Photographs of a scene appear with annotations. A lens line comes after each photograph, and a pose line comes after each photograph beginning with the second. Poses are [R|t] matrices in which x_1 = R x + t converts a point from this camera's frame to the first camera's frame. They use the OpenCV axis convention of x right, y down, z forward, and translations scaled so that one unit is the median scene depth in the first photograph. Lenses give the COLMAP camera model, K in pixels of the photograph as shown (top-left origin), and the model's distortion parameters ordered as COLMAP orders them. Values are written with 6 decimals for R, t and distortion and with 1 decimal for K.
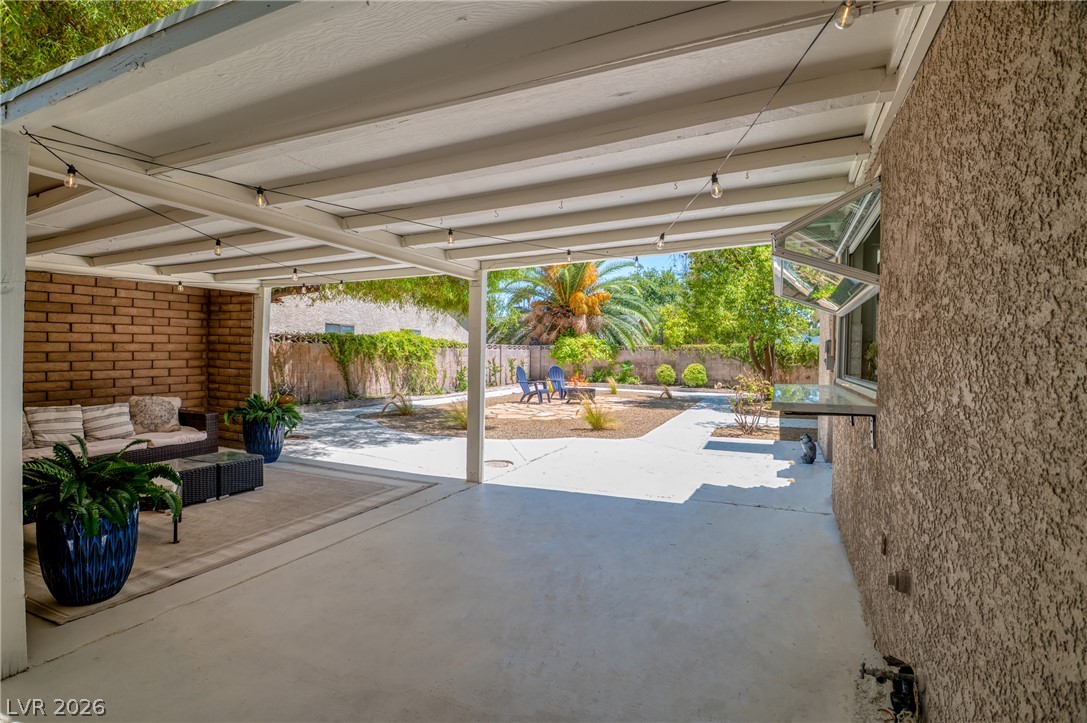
lens RADIAL K [[512.4, 0, 523.9], [0, 512.4, 361.6], [0, 0, 1]] dist [0.002103, -0.022431]
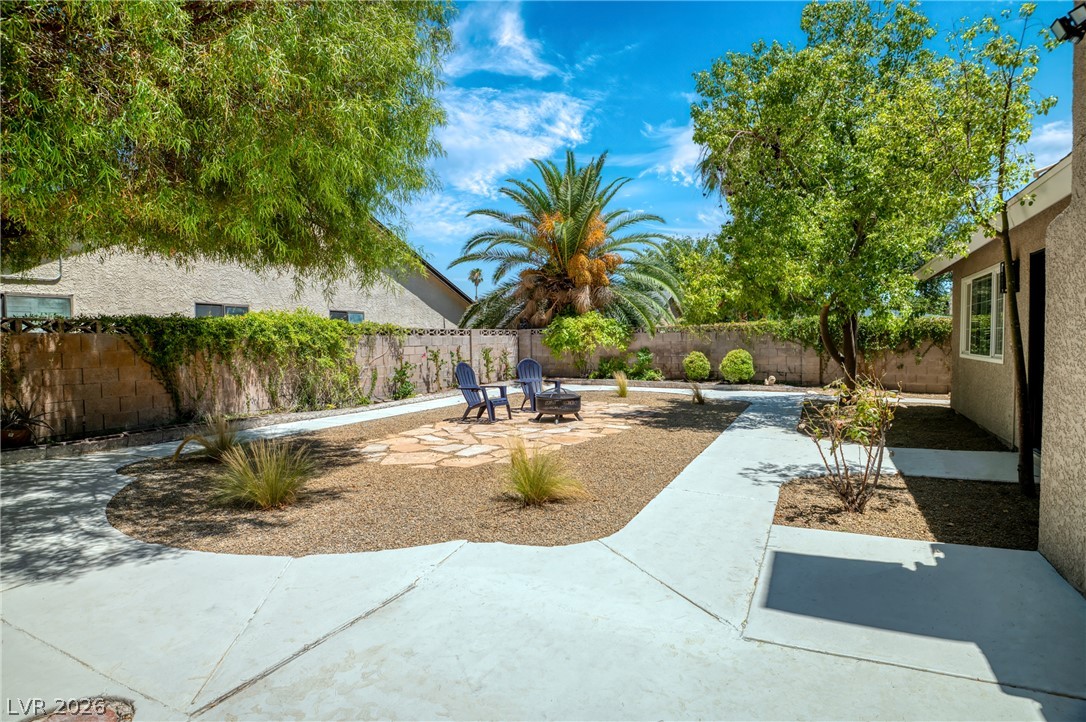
lens RADIAL K [[564.3, 0, 568.3], [0, 564.3, 379.5], [0, 0, 1]] dist [0.001405, 0.000130]
pose [[0.999059, -0.026392, 0.034422, 0.100448], [0.024445, 0.998142, 0.055818, -0.005369], [-0.035831, -0.054924, 0.997847, 0.314786]]
